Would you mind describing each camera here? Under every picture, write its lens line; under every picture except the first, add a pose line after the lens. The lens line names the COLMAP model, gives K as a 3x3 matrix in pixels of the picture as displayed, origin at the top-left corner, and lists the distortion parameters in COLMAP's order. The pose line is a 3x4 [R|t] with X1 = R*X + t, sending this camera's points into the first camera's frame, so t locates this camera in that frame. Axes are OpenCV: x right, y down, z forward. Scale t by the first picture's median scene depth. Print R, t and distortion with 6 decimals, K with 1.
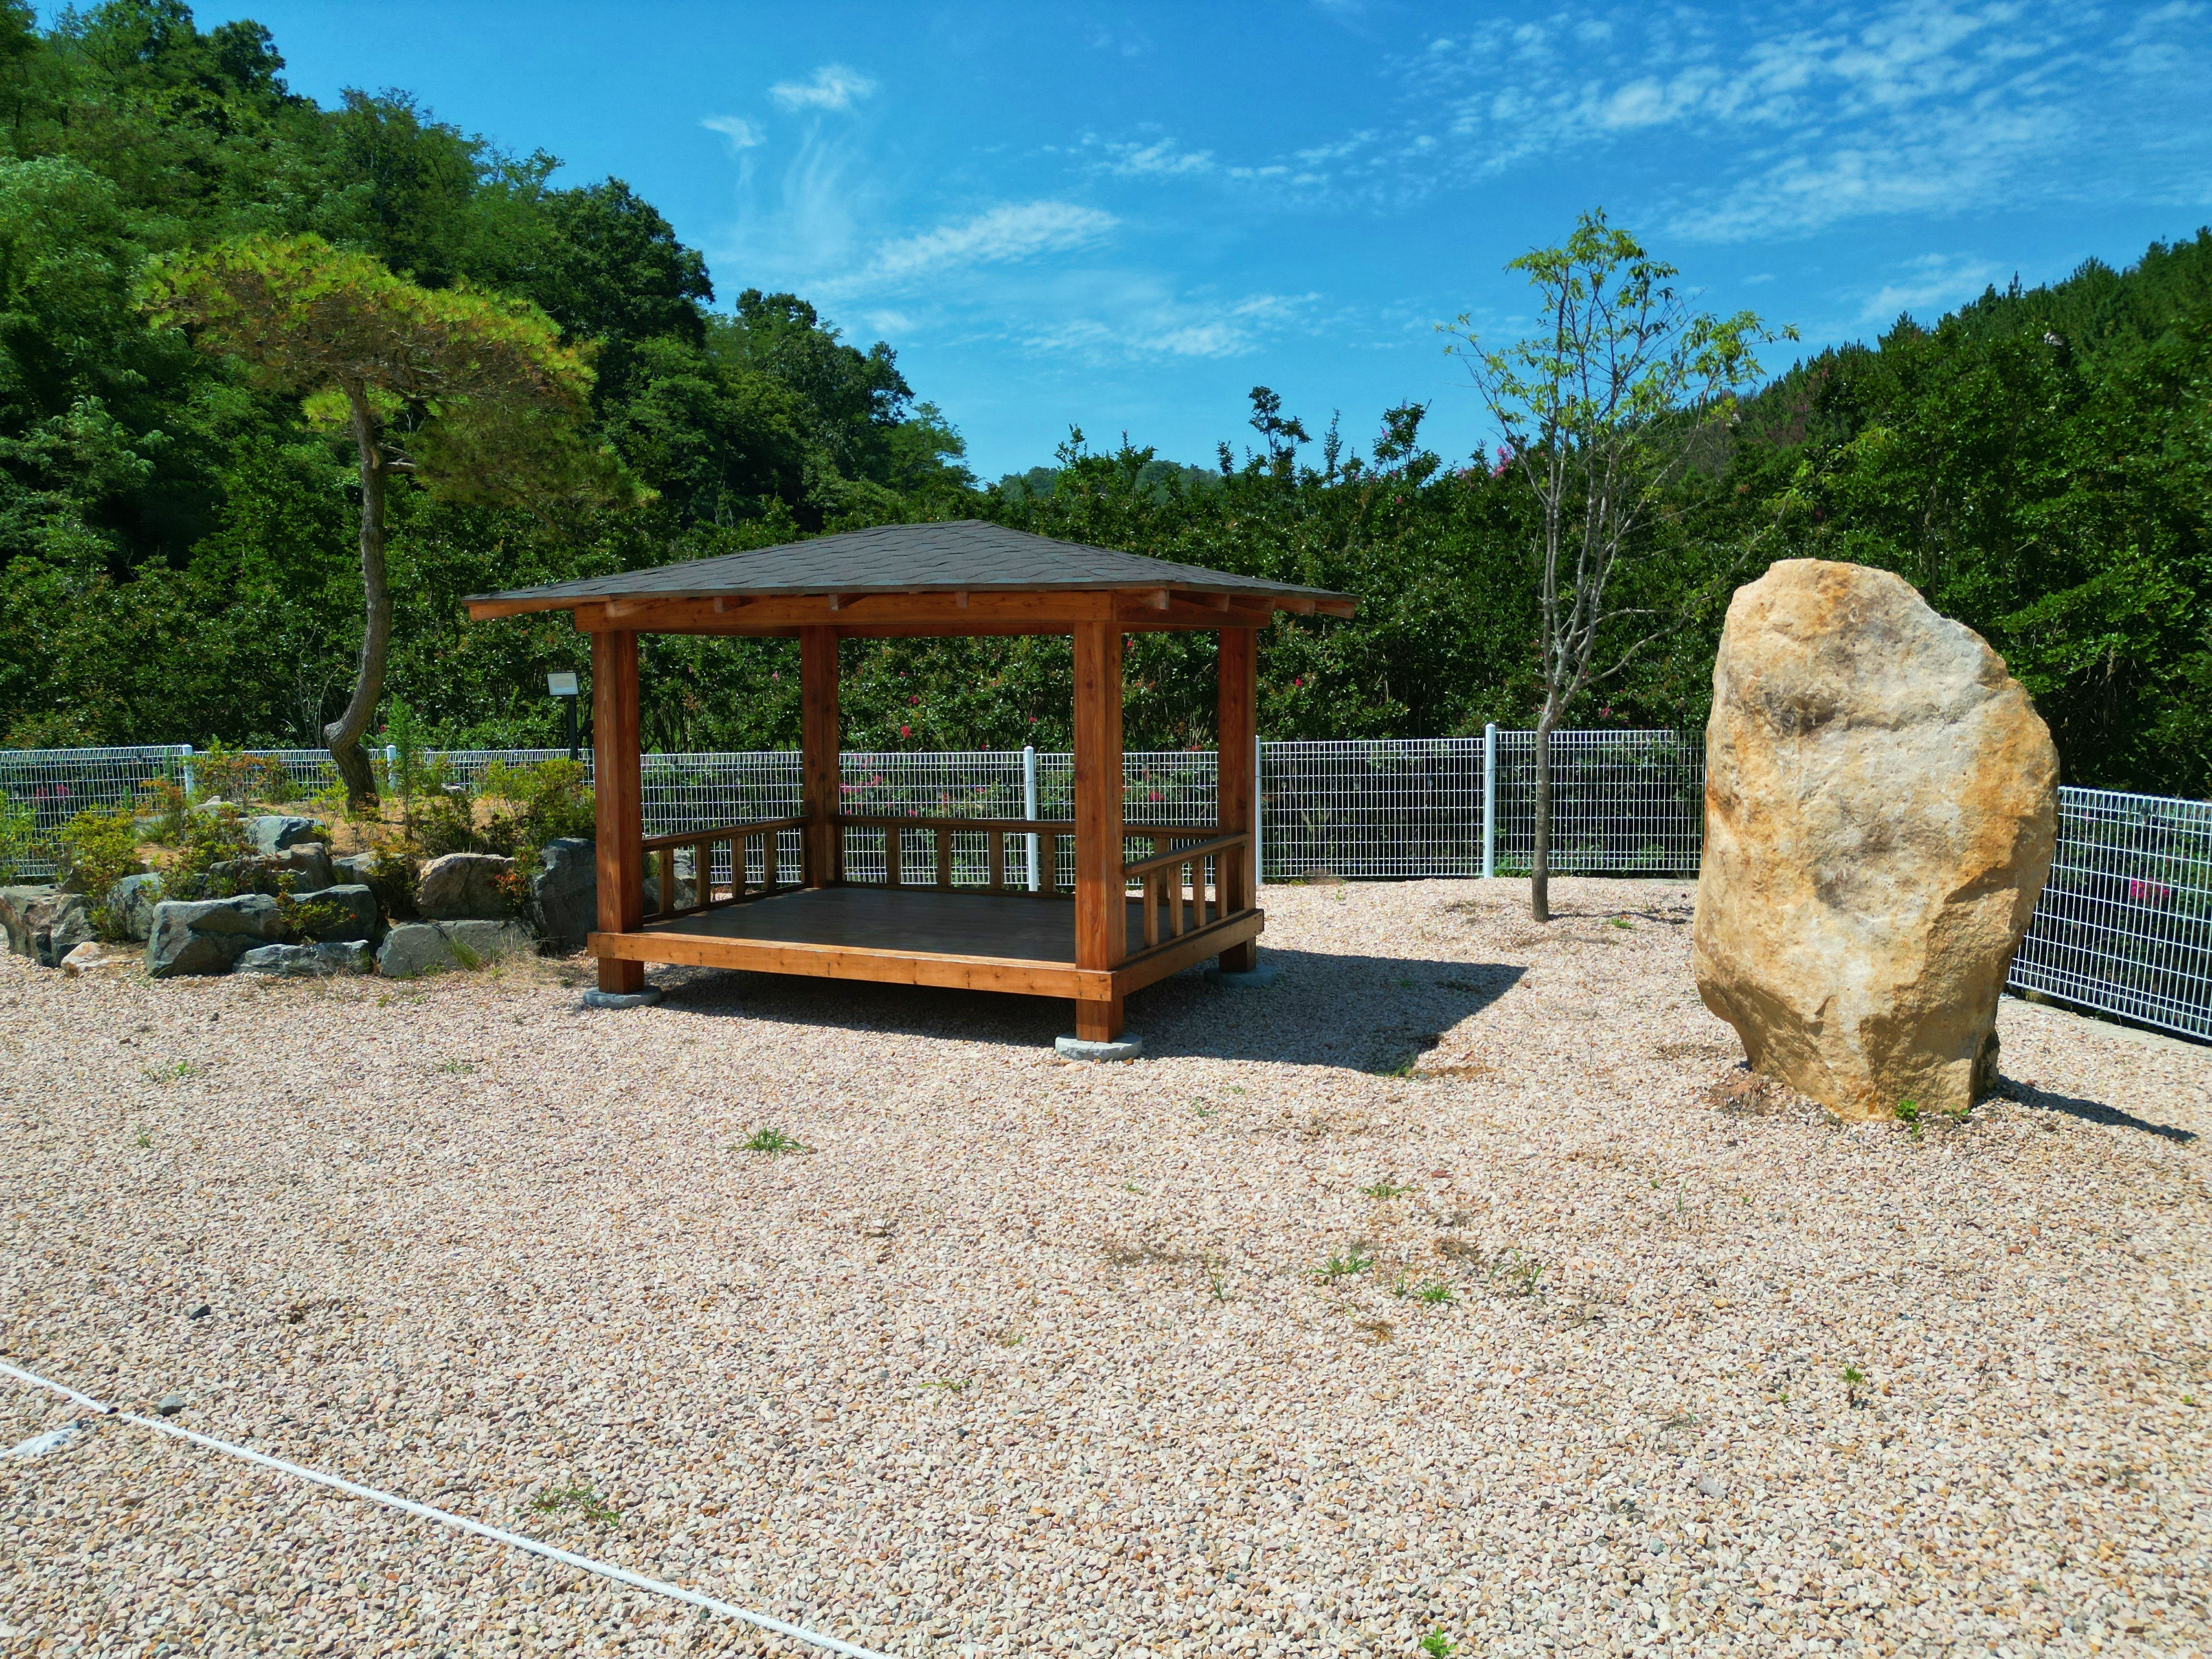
lens RADIAL K [[1562.9, 0, 1107.2], [0, 1562.9, 831.2], [0, 0, 1]] dist [0.064282, -0.035833]
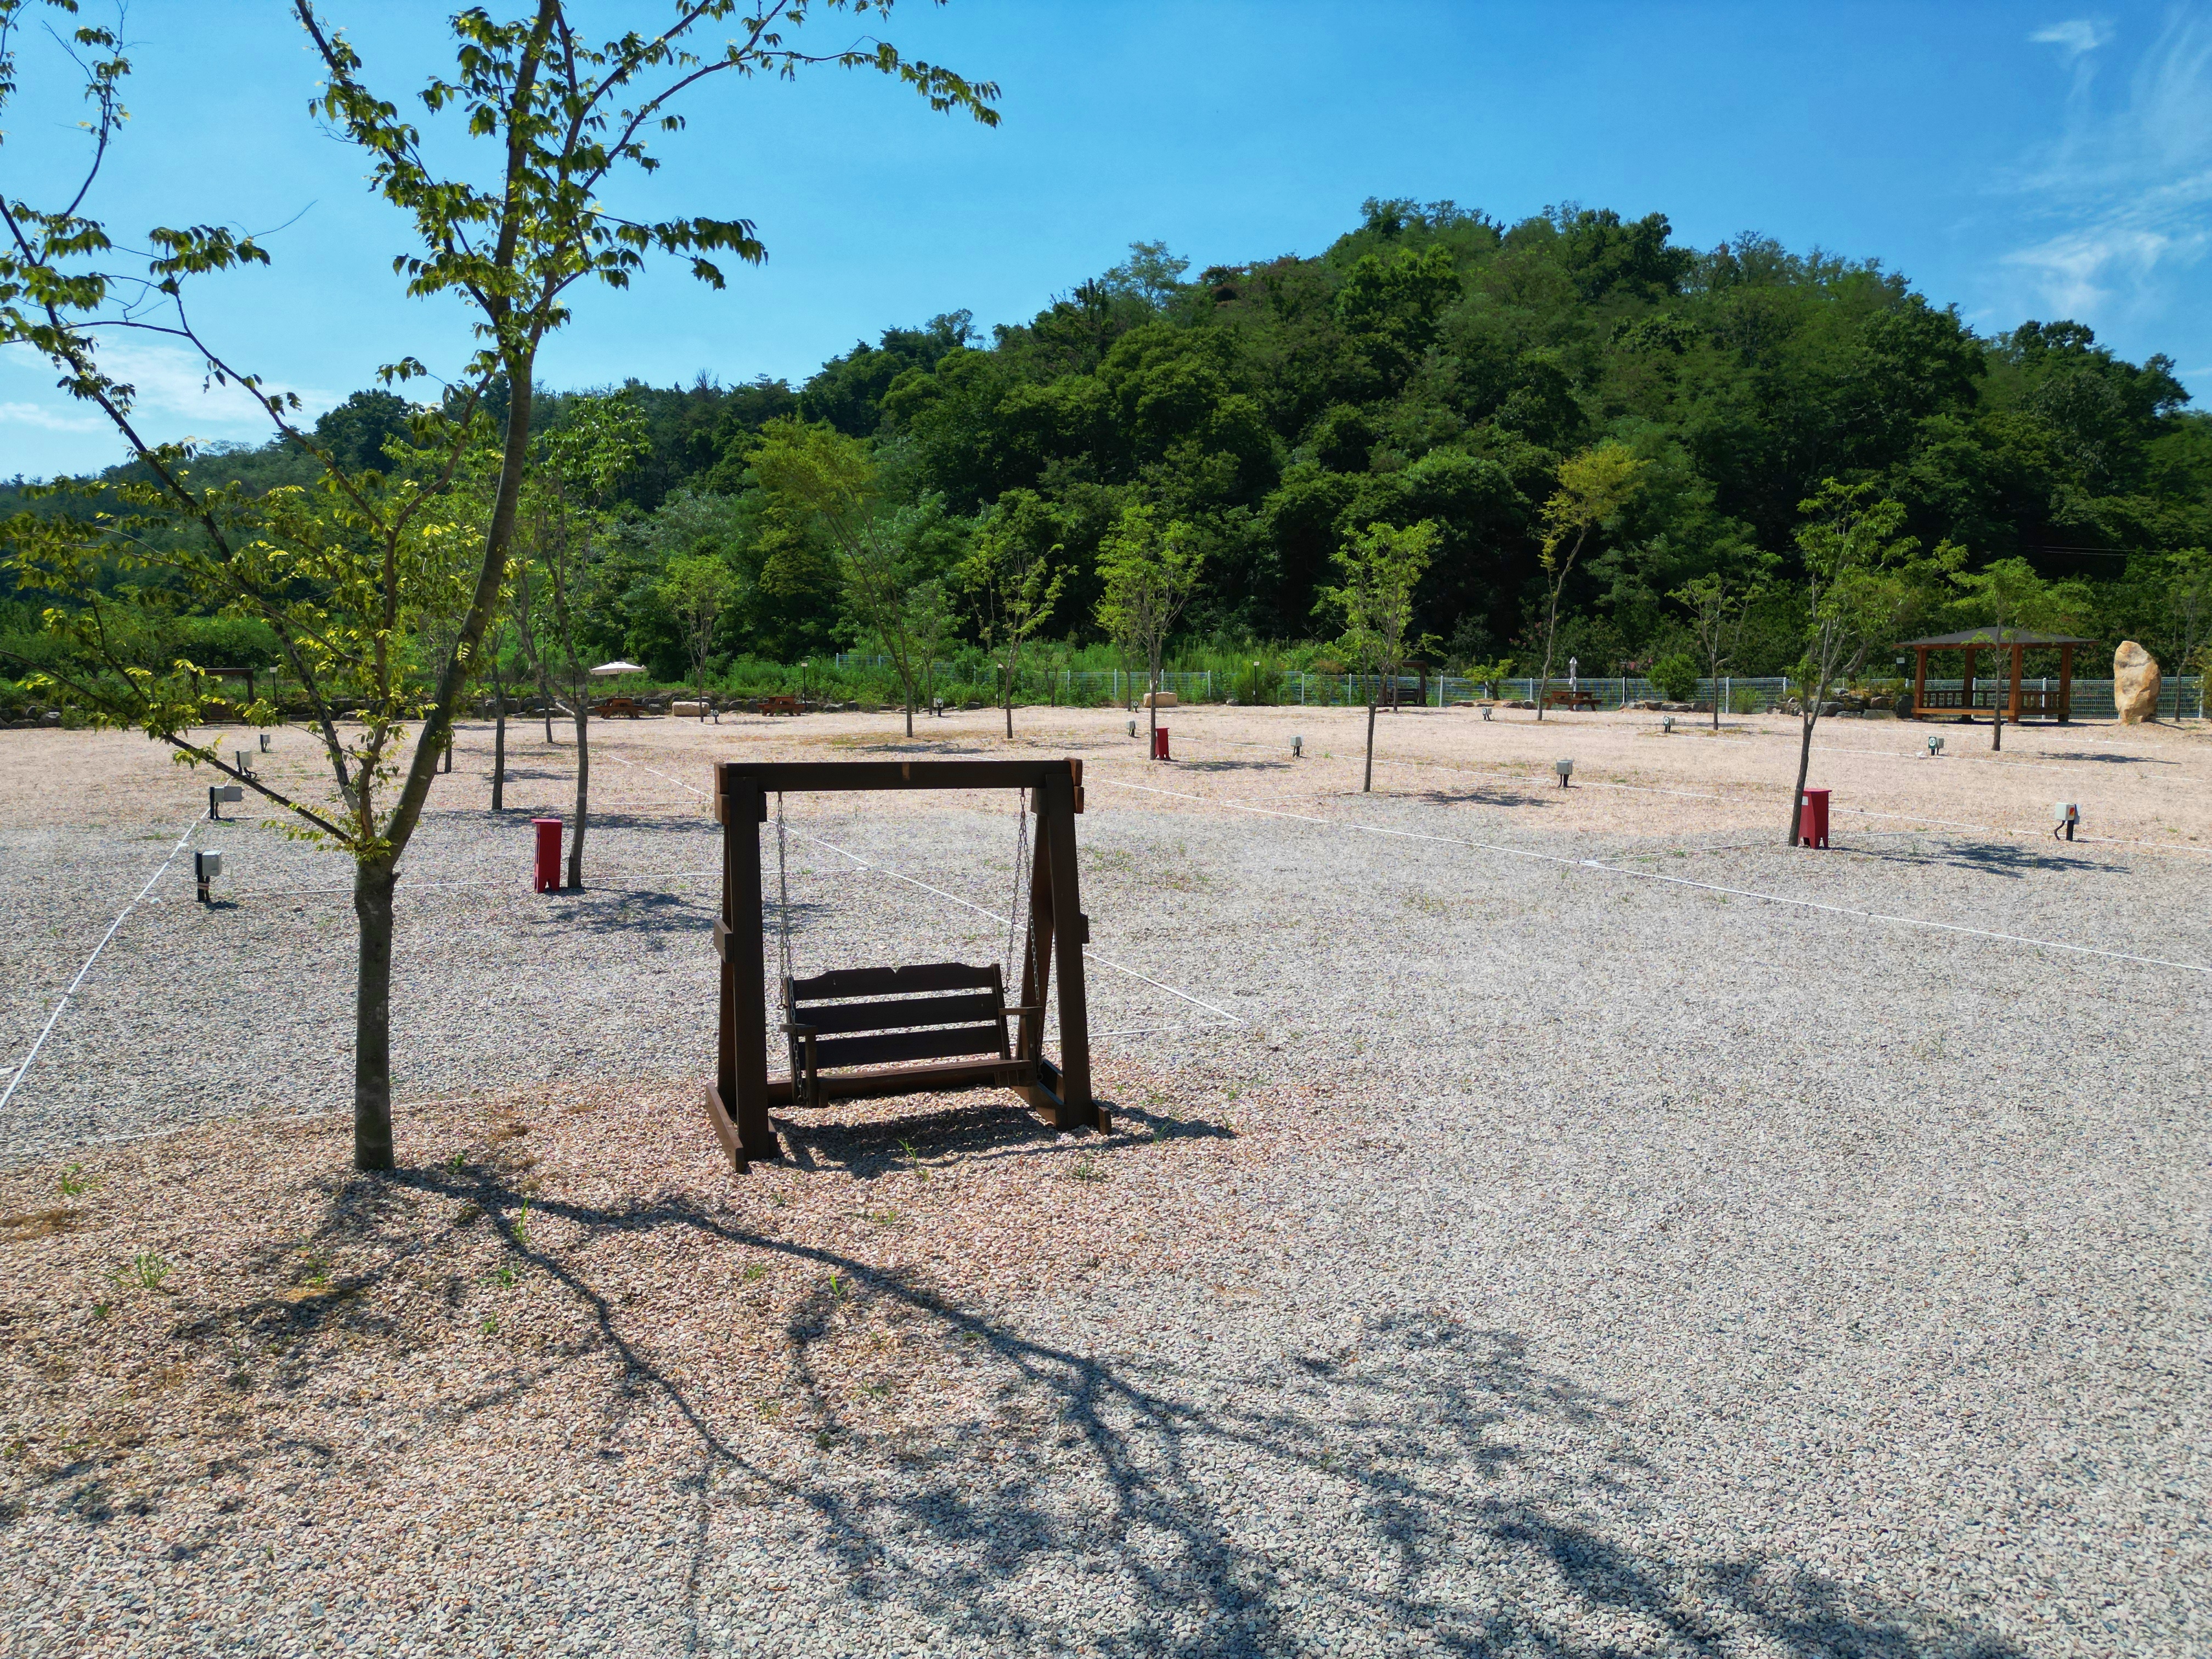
lens RADIAL K [[1562.9, 0, 1107.1], [0, 1562.9, 831.0], [0, 0, 1]] dist [0.064282, -0.035833]
pose [[0.729030, 0.054968, -0.682271, 0.113027], [-0.046023, 0.998451, 0.031264, 0.034375], [0.682933, 0.008608, 0.730430, -0.371779]]
